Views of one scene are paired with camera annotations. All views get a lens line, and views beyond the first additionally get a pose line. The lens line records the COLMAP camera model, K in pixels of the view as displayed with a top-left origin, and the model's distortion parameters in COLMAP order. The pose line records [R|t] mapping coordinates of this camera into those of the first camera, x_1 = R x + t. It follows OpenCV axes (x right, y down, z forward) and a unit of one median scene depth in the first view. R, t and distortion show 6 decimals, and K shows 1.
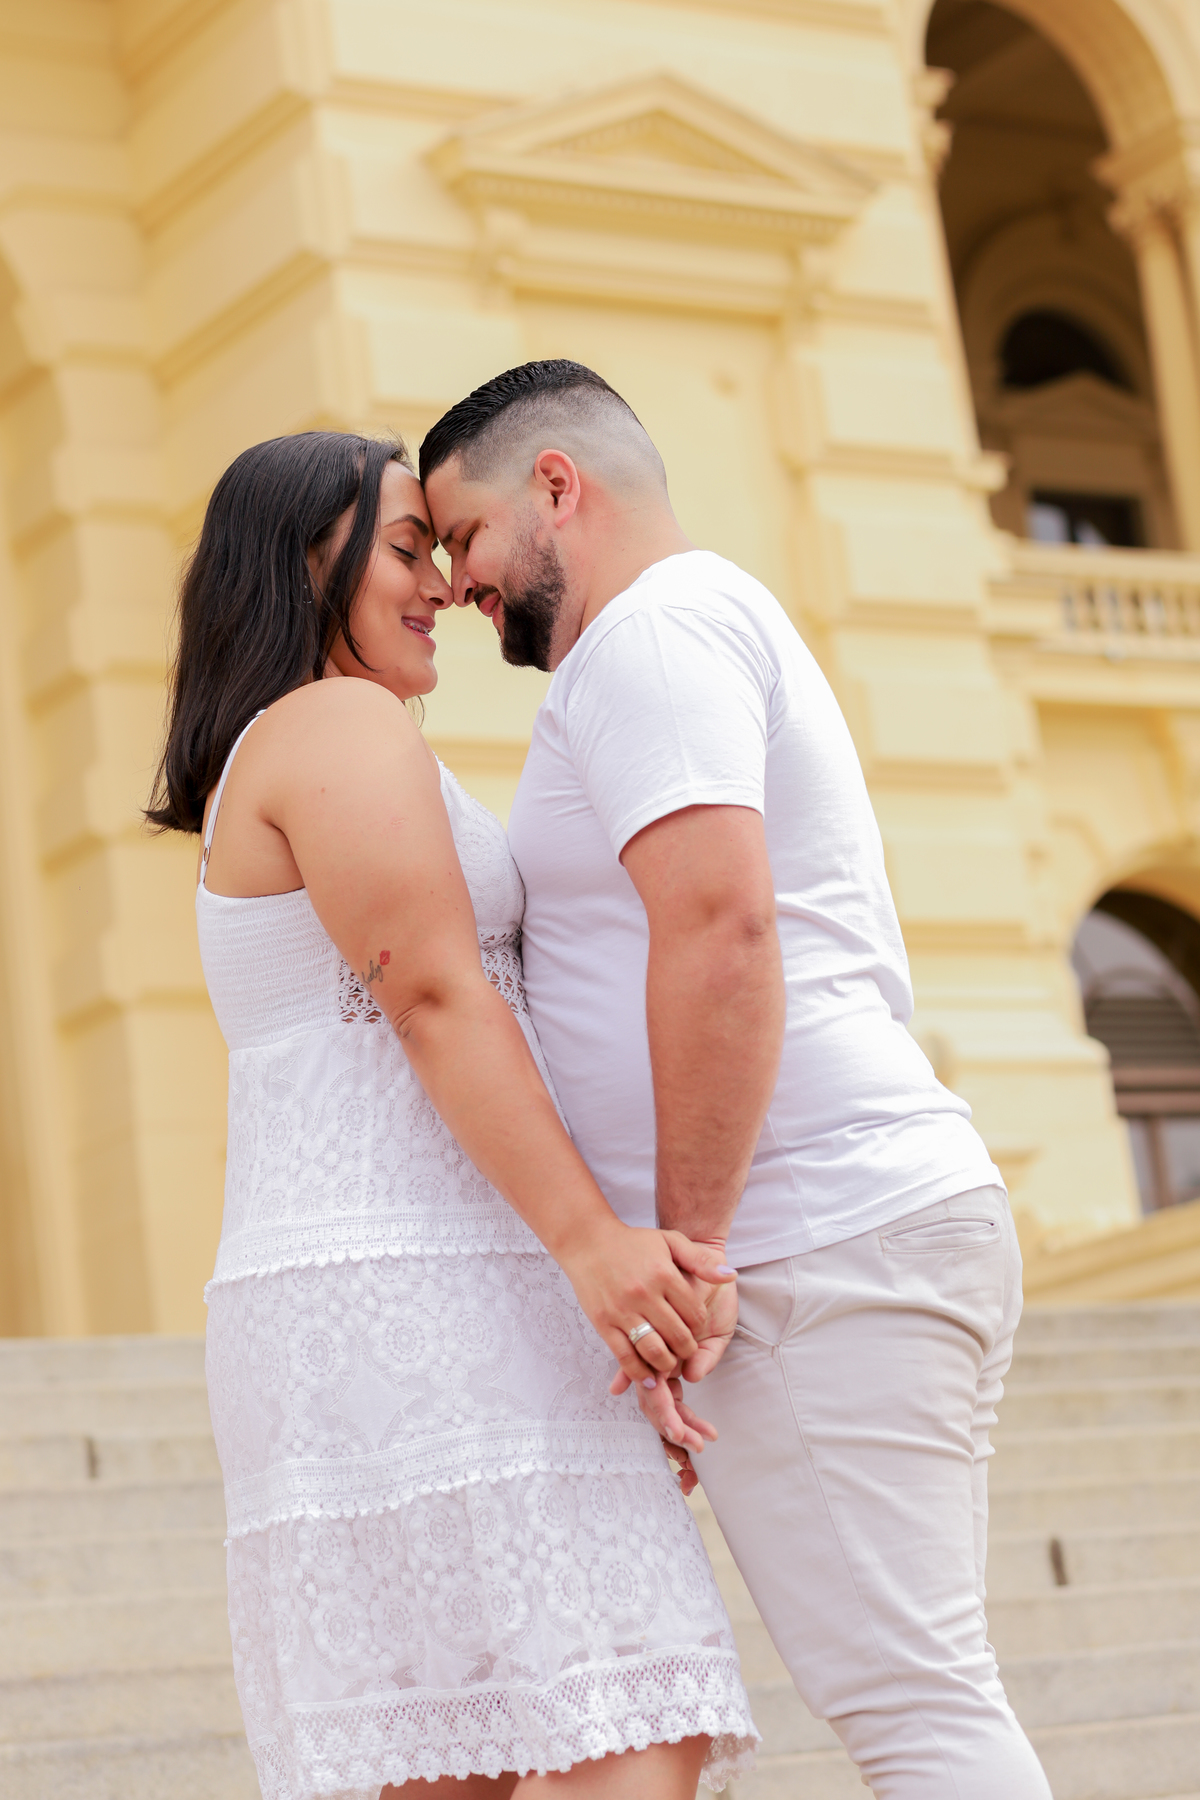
lens RADIAL K [[4490.8, 0, 600.0], [0, 4490.8, 900.0], [0, 0, 1]] dist [-0.057718, -0.571393]
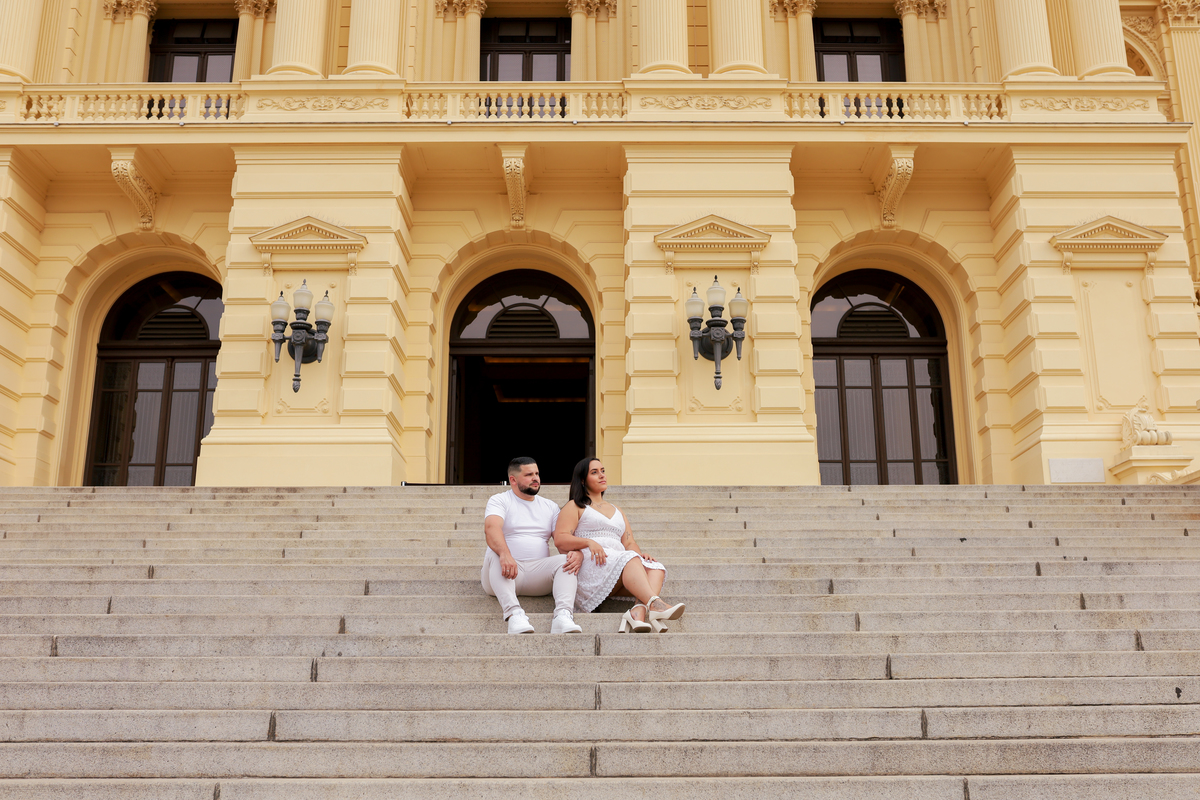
lens RADIAL K [[1174.8, 0, 618.4], [0, 1174.8, 402.9], [0, 0, 1]] dist [-0.066897, 0.094404]
pose [[0.838020, -0.024692, -0.545080, 0.236072], [0.022596, 0.999689, -0.010547, 0.001499], [0.545171, -0.003478, 0.838317, -0.236050]]
